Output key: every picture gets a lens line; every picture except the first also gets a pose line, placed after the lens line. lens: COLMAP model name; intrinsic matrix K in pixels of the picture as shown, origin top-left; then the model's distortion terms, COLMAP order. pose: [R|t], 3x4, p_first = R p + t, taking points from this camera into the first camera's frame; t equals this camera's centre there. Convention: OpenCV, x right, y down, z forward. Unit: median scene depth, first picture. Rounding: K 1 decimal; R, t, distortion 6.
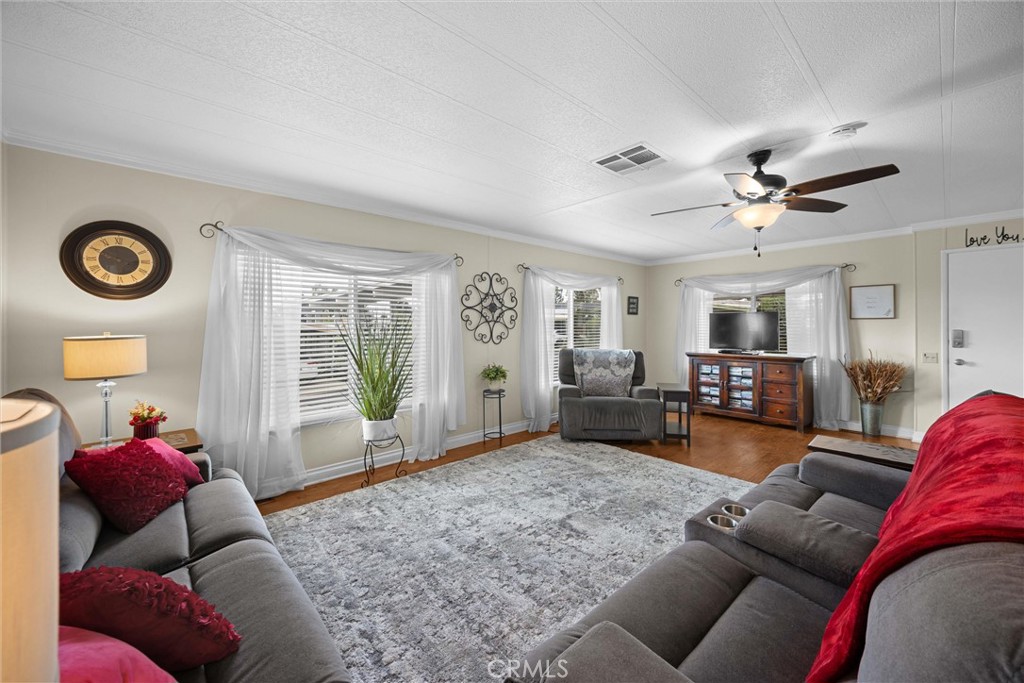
lens RADIAL K [[388.4, 0, 515.2], [0, 388.4, 327.2], [0, 0, 1]] dist [-0.000319, -0.000109]
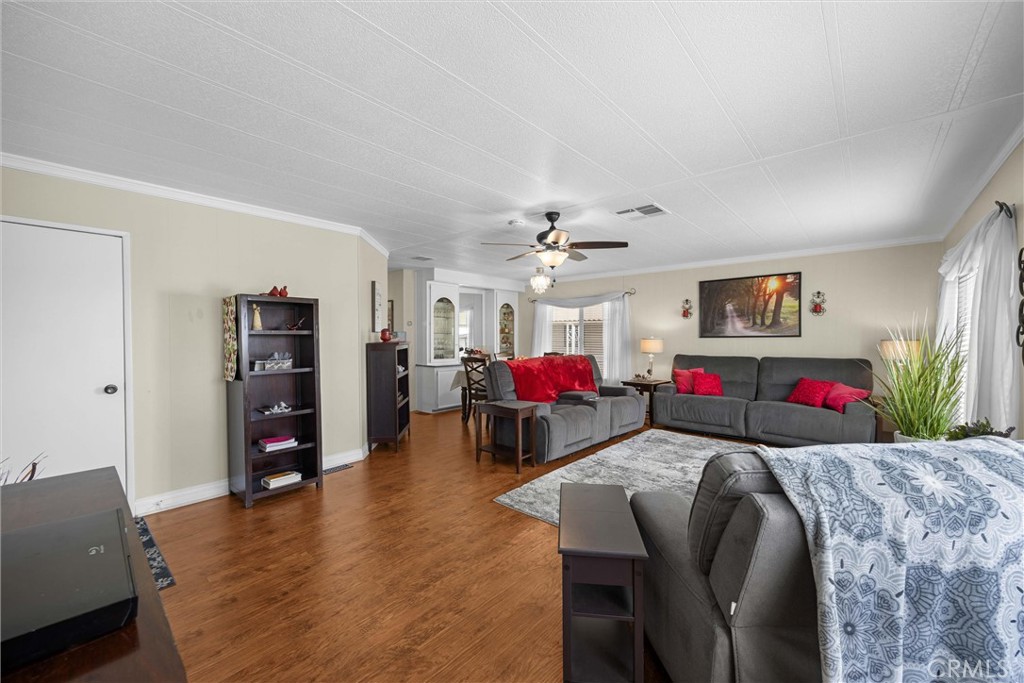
lens RADIAL K [[396.4, 0, 512.0], [0, 396.4, 341.5], [0, 0, 1]] dist [0.000437, 0.000016]
pose [[-0.993920, 0.009201, -0.109719, 0.528998], [0.007314, 0.999819, 0.017587, -0.008059], [0.109861, 0.016678, -0.993807, 1.364733]]
